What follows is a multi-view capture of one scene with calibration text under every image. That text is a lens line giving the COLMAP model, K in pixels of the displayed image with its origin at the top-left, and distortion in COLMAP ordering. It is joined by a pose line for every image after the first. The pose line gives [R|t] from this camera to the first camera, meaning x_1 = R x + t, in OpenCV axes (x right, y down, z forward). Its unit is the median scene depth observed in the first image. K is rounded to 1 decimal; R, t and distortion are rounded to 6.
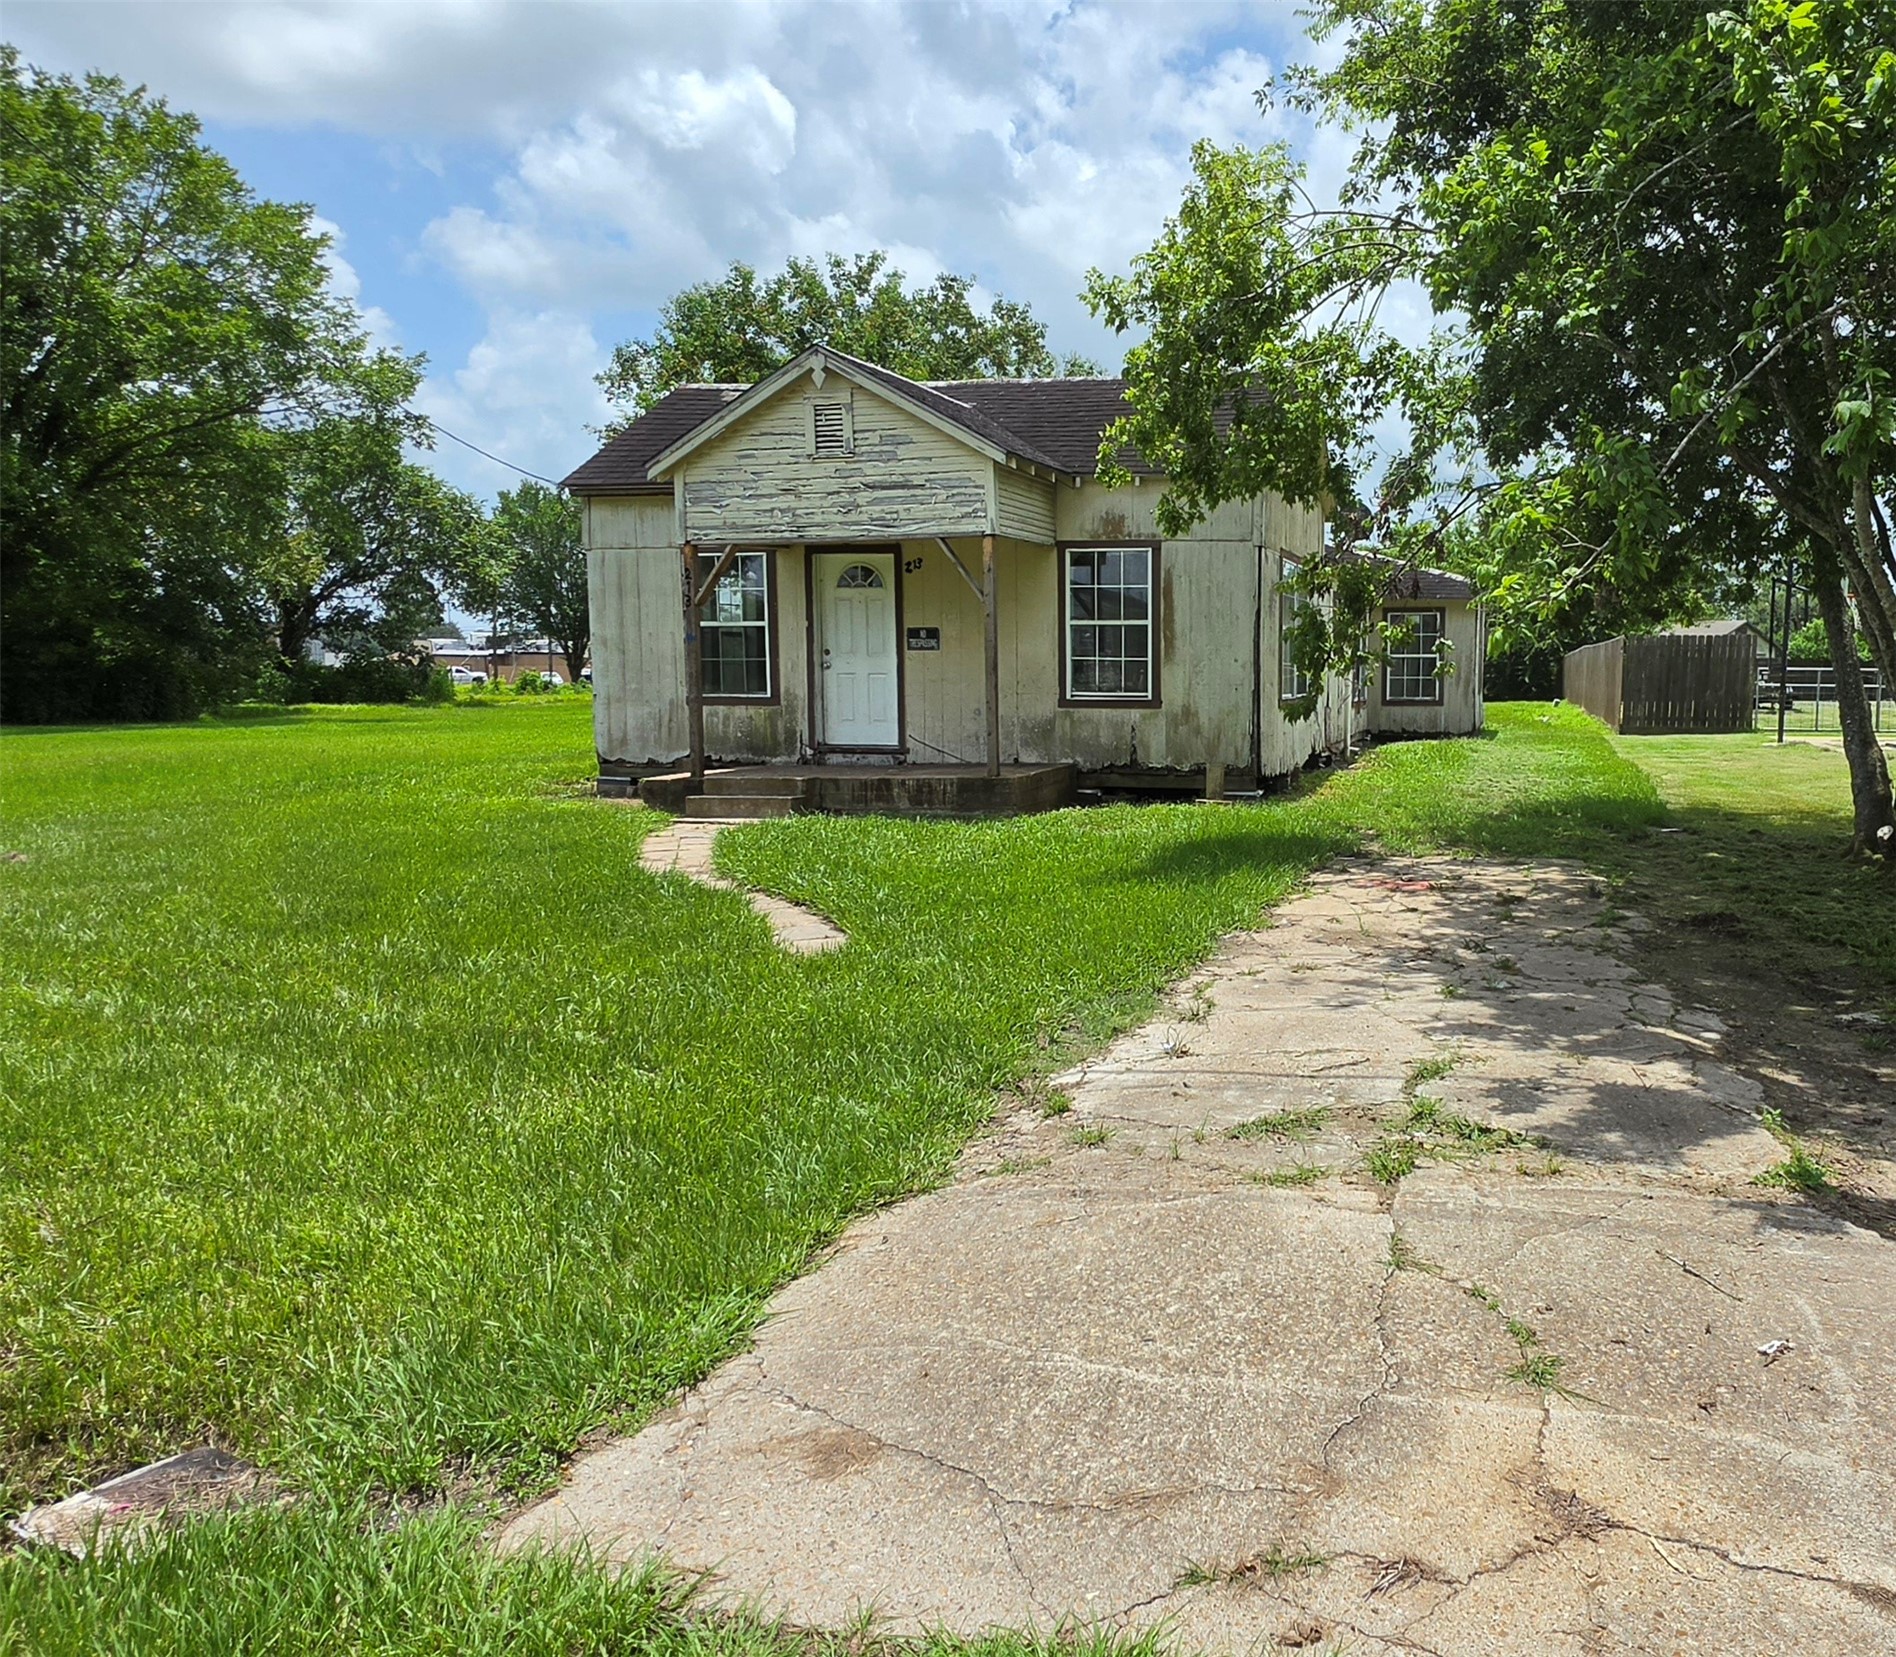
lens RADIAL K [[1403.4, 0, 950.0], [0, 1403.4, 829.9], [0, 0, 1]] dist [-0.015704, -0.000617]
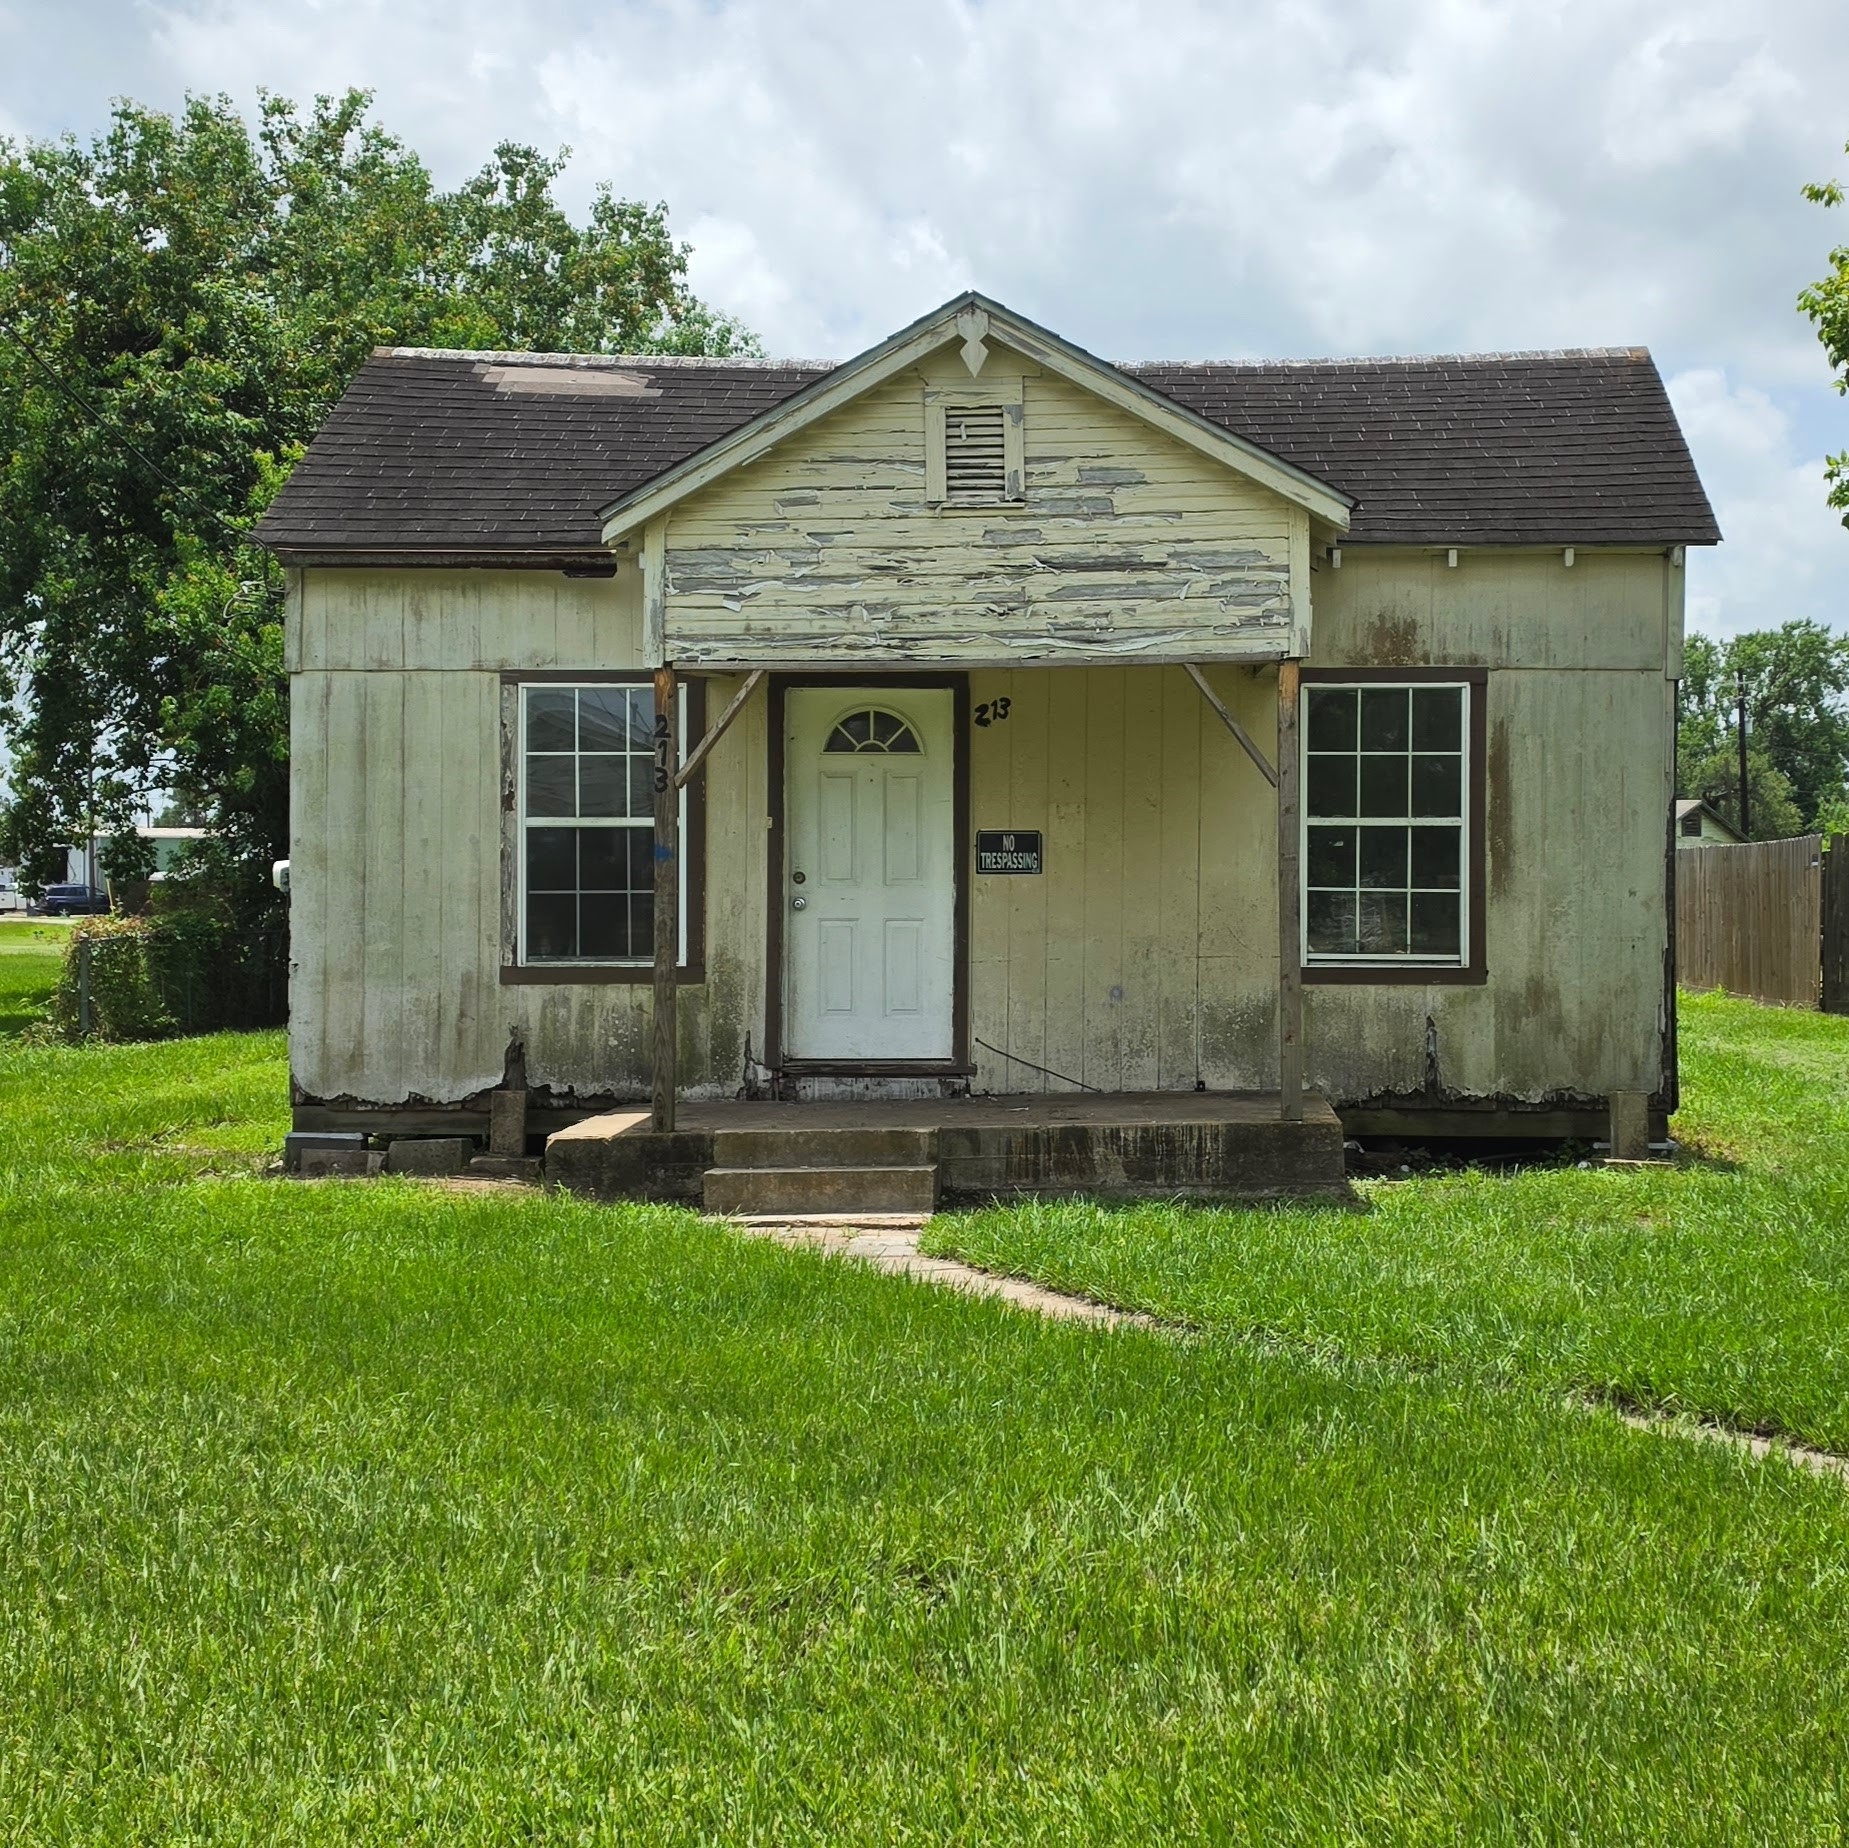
lens RADIAL K [[2727.2, 0, 924.3], [0, 2727.2, 918.8], [0, 0, 1]] dist [0.132200, 0.000000]
pose [[0.986955, -0.004911, 0.160920, -0.219695], [0.022008, 0.994267, -0.104640, -0.007997], [-0.159483, 0.106816, 0.981405, 0.023355]]
